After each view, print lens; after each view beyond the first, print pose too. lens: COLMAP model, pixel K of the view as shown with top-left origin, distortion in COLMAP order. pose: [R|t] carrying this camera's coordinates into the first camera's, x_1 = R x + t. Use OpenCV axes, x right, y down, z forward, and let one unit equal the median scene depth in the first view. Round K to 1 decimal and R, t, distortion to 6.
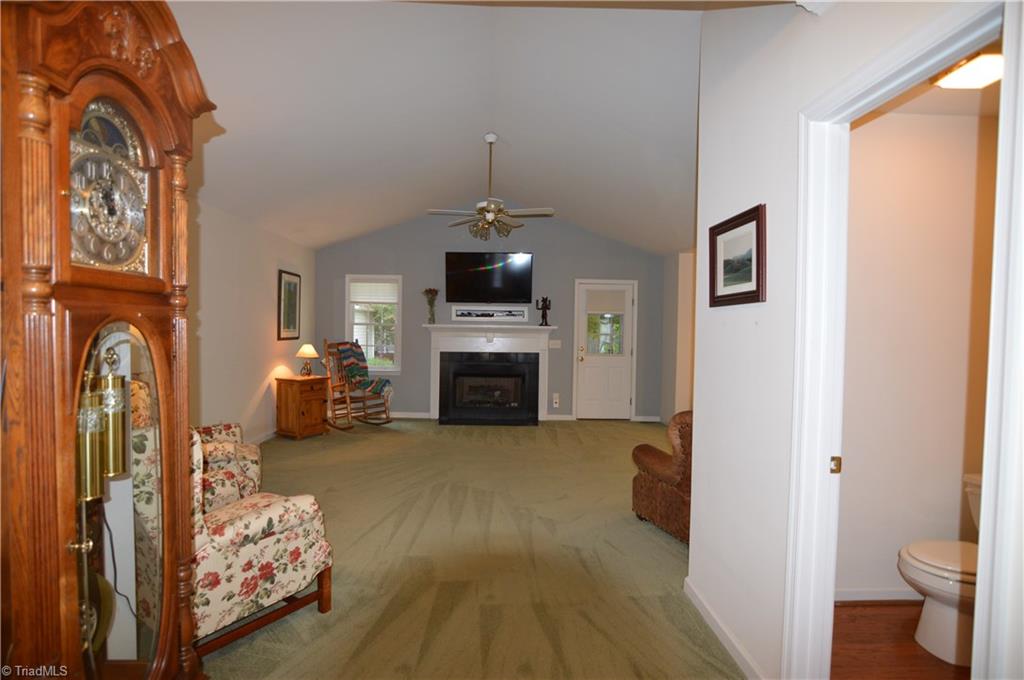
lens RADIAL K [[506.3, 0, 508.6], [0, 506.3, 344.5], [0, 0, 1]] dist [-0.034404, 0.011725]
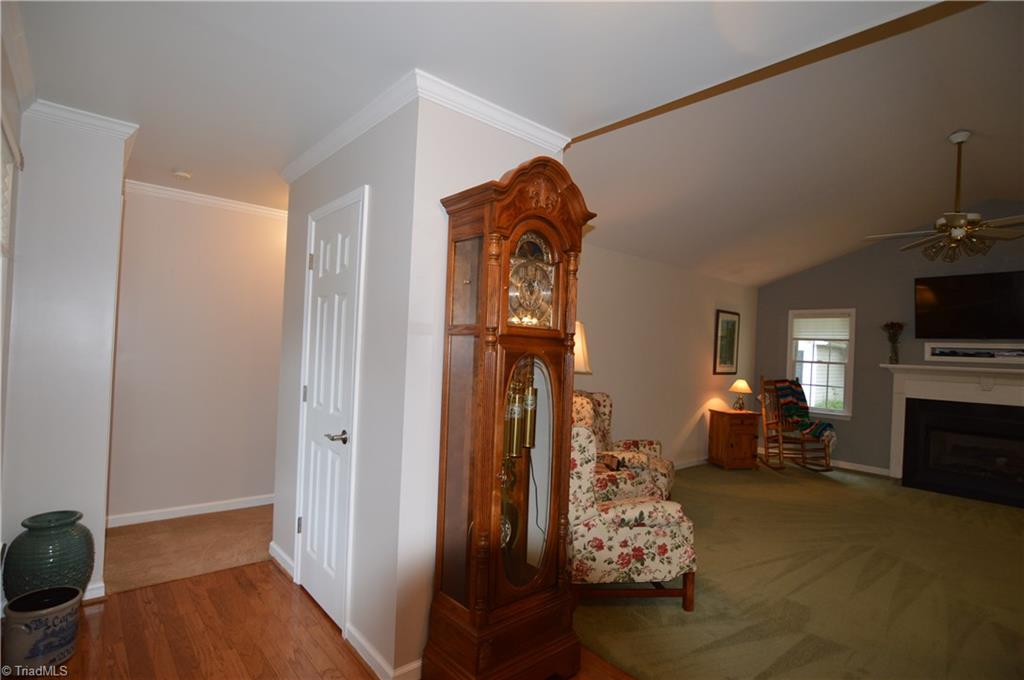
lens RADIAL K [[506.3, 0, 508.6], [0, 506.3, 344.5], [0, 0, 1]] dist [-0.034404, 0.011725]
pose [[0.635643, 0.002323, -0.771980, 0.275038], [-0.056455, 0.997458, -0.043483, -0.002017], [0.769916, 0.071222, 0.634158, -0.095335]]
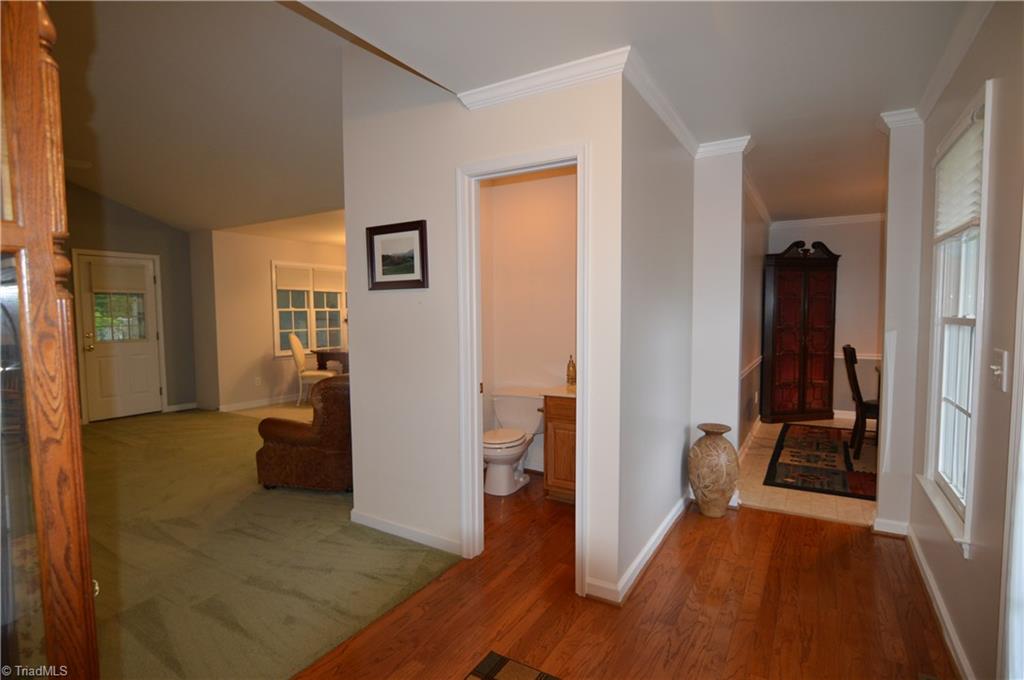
lens RADIAL K [[506.3, 0, 508.6], [0, 506.3, 344.5], [0, 0, 1]] dist [-0.034404, 0.011725]
pose [[0.547808, -0.073454, 0.833373, -0.486268], [0.038396, 0.997296, 0.062663, -0.003832], [-0.835722, -0.002329, 0.549147, 0.000820]]
